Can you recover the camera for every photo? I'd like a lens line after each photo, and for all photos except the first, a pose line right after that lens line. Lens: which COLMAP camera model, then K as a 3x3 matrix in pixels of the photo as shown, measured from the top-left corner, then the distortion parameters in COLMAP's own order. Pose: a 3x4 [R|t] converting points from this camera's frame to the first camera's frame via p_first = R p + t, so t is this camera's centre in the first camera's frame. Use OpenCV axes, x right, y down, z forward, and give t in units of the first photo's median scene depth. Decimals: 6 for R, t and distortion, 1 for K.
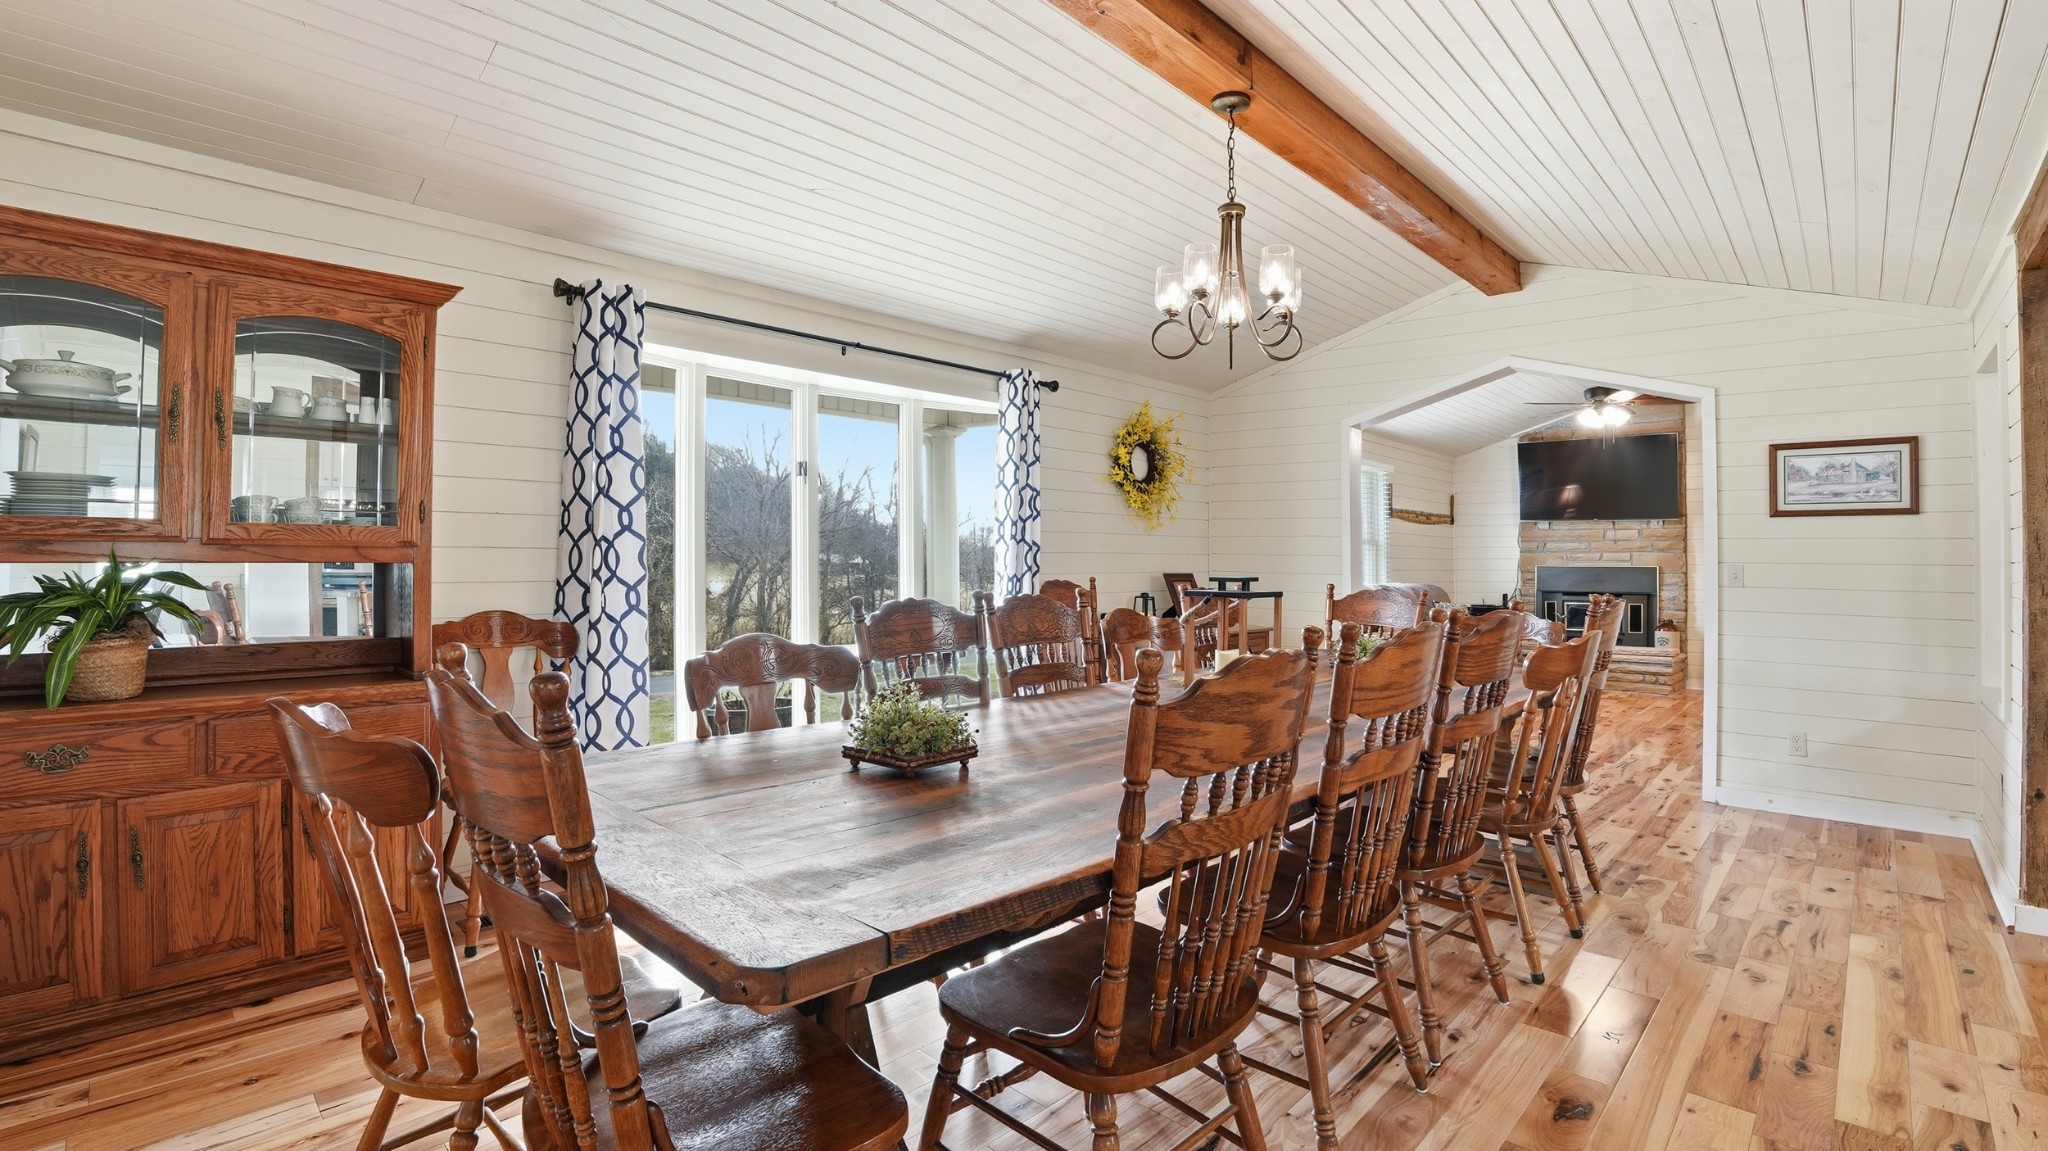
lens RADIAL K [[908.9, 0, 1030.3], [0, 908.9, 553.1], [0, 0, 1]] dist [-0.063945, 0.010890]
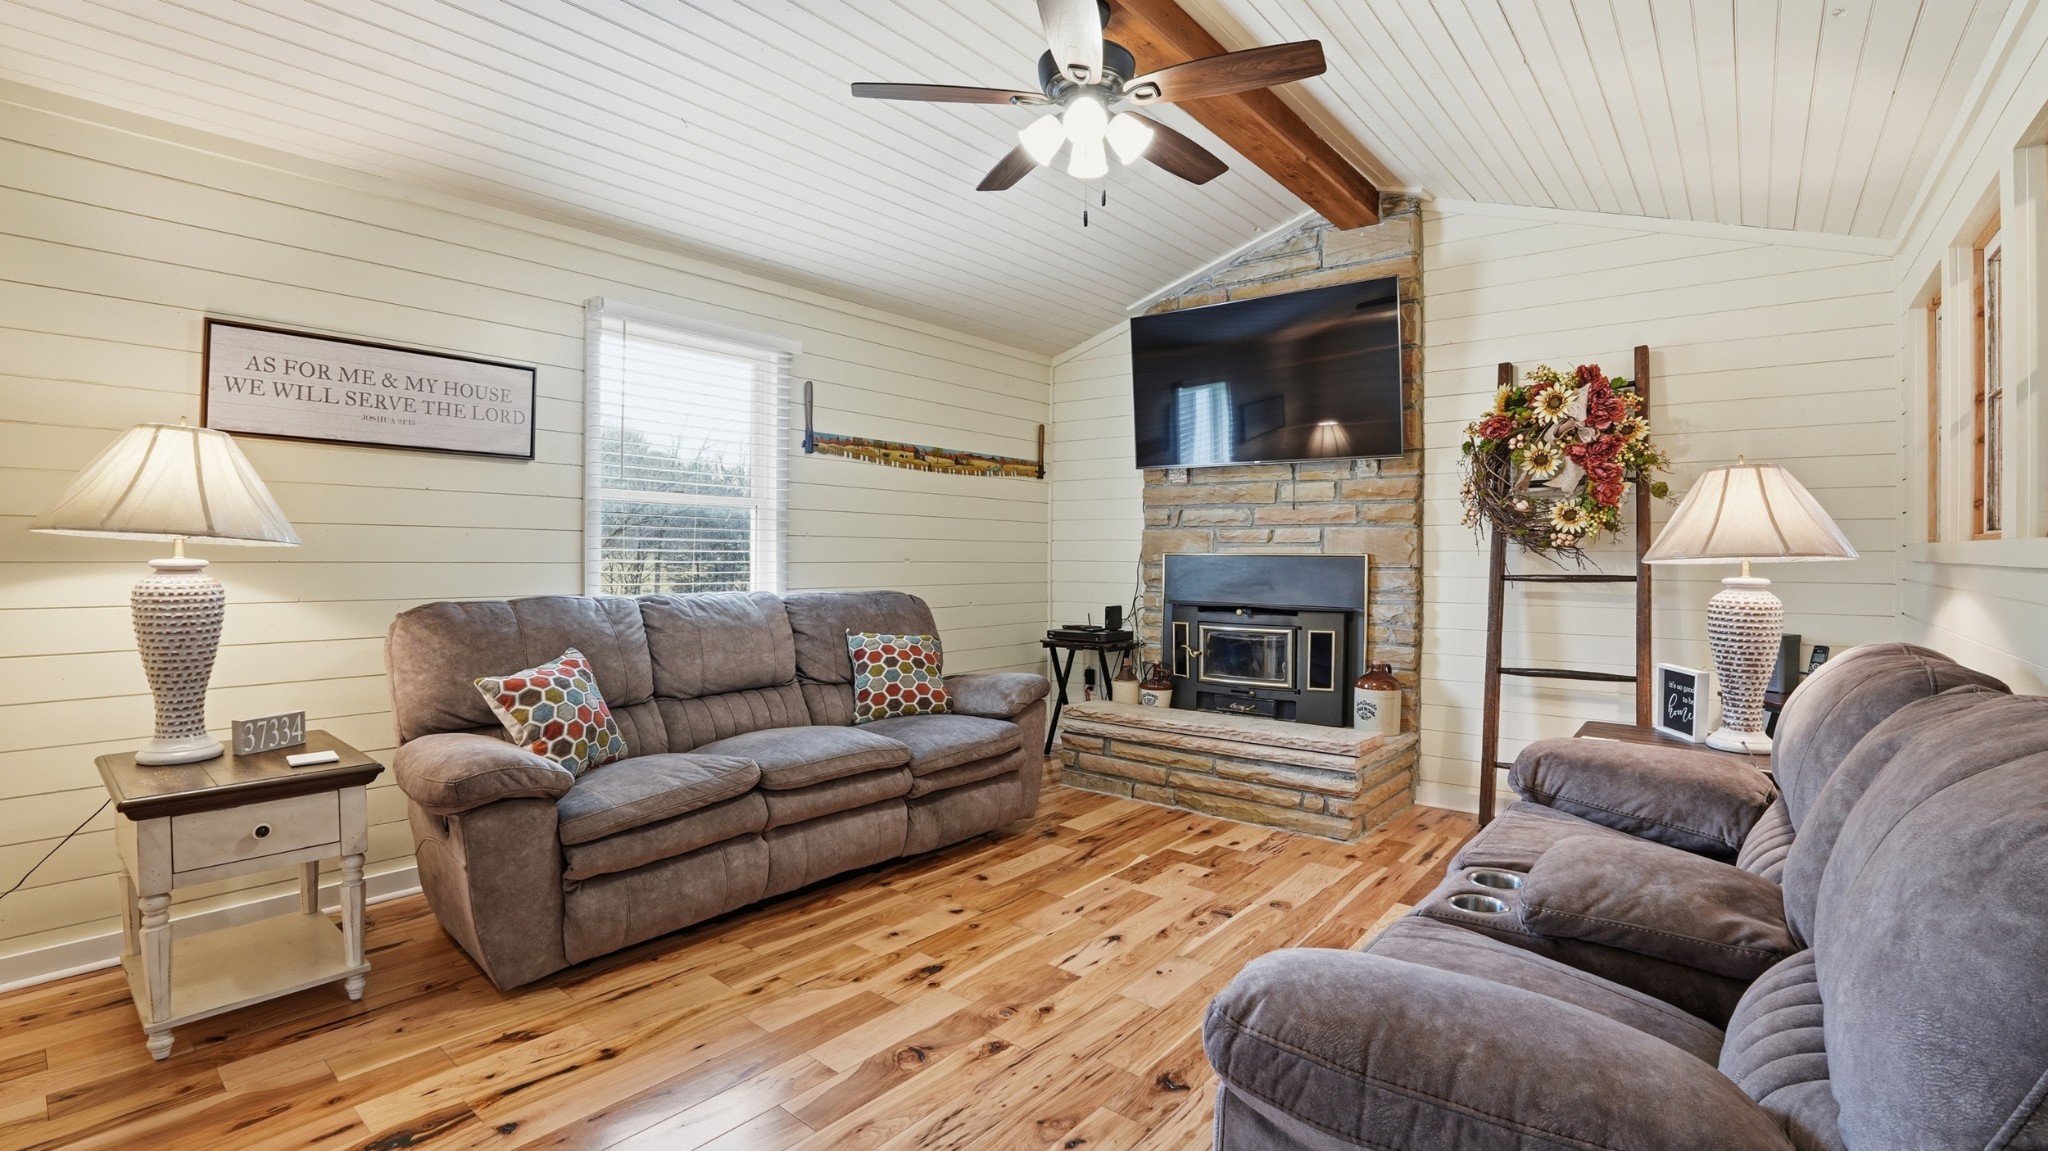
lens RADIAL K [[925.9, 0, 1028.4], [0, 925.9, 550.9], [0, 0, 1]] dist [-0.066514, 0.012677]
pose [[0.997553, -0.001094, 0.069910, 0.477602], [-0.000090, 0.999857, 0.016924, 0.003962], [-0.069918, -0.016889, 0.997410, 0.492629]]
